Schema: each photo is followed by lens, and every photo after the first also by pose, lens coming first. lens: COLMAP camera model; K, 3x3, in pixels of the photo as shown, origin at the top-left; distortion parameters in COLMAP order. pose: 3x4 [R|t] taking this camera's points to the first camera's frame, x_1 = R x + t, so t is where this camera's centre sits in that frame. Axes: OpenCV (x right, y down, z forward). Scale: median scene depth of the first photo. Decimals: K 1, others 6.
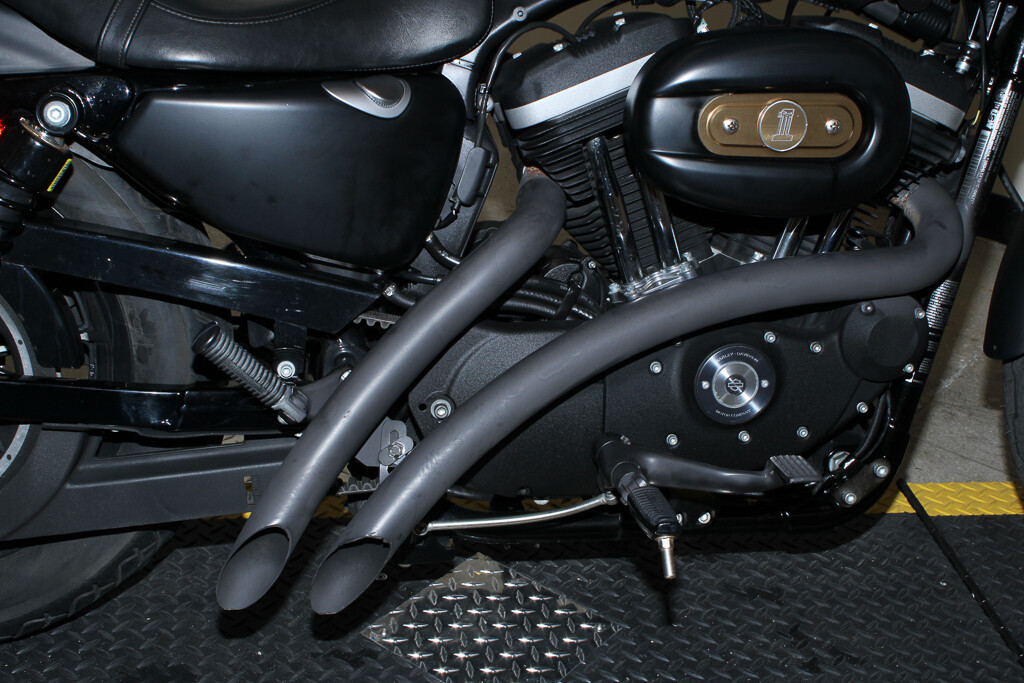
lens RADIAL K [[1373.3, 0, 508.9], [0, 1373.3, 323.2], [0, 0, 1]] dist [-0.102901, 0.301628]
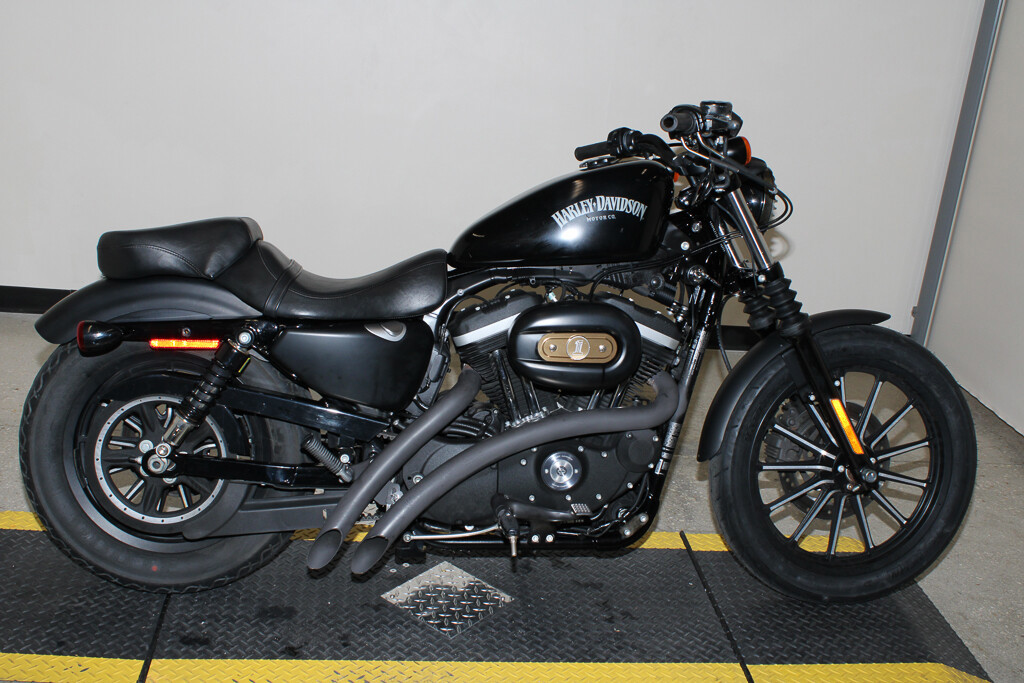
lens RADIAL K [[1021.3, 0, 518.1], [0, 1021.3, 337.1], [0, 0, 1]] dist [-0.140303, 0.145726]
pose [[0.999362, 0.018177, -0.030756, 0.145864], [-0.021717, 0.992656, -0.119005, 0.028584], [0.028367, 0.119597, 0.992417, -0.553558]]
